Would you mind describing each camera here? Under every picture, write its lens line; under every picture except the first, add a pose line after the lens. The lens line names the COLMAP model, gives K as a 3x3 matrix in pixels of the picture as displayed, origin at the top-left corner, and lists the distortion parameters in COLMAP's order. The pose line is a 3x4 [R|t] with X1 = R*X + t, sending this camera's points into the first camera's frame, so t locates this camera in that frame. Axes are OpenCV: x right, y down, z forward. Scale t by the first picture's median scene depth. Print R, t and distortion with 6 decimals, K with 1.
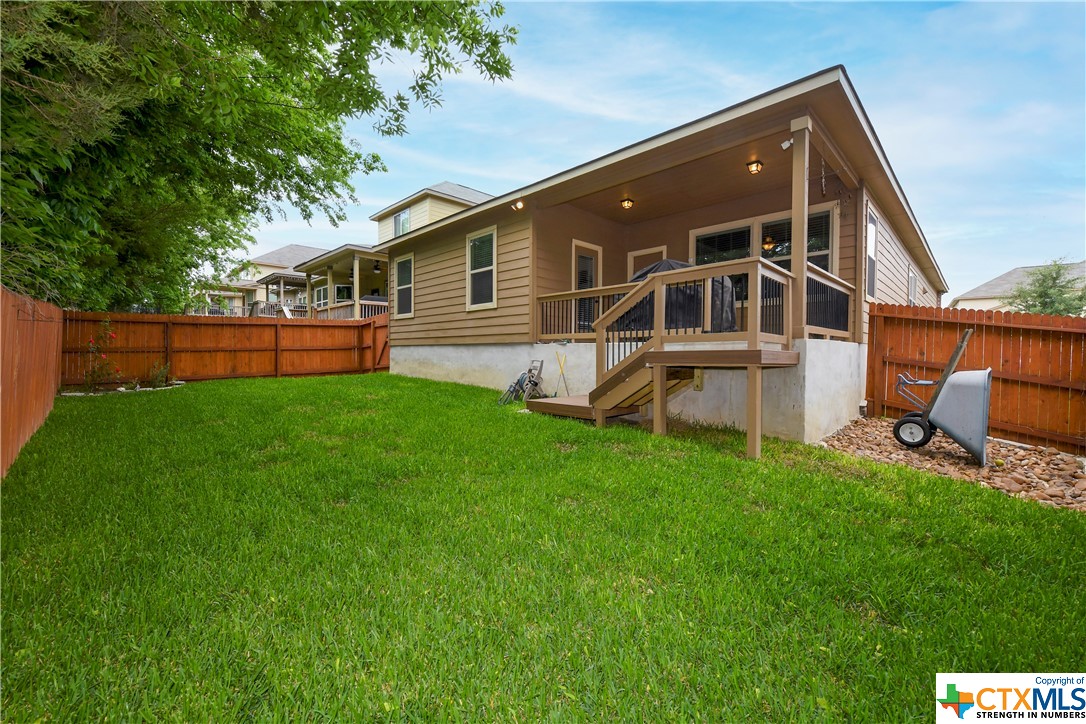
lens RADIAL K [[465.0, 0, 548.9], [0, 465.0, 361.2], [0, 0, 1]] dist [0.007281, -0.000115]
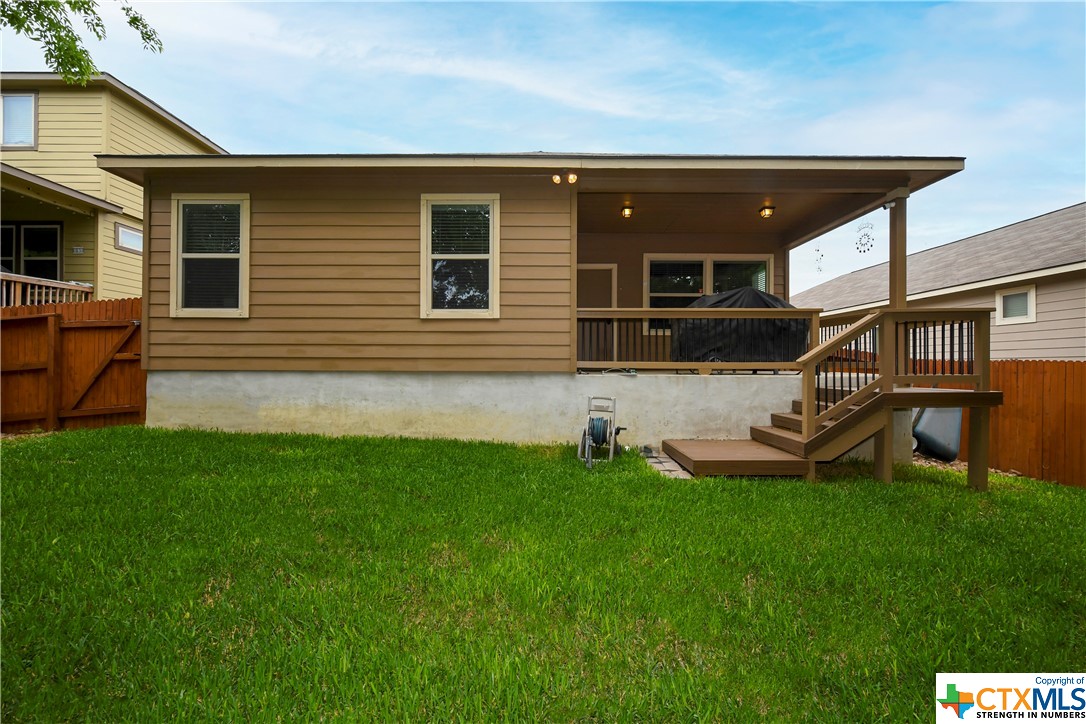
lens RADIAL K [[430.6, 0, 548.3], [0, 430.6, 380.6], [0, 0, 1]] dist [-0.000872, 0.000523]
pose [[0.722450, 0.003317, 0.691415, -0.466651], [0.007839, 0.999885, -0.012989, -0.017287], [-0.691379, 0.014804, 0.722341, 0.492900]]
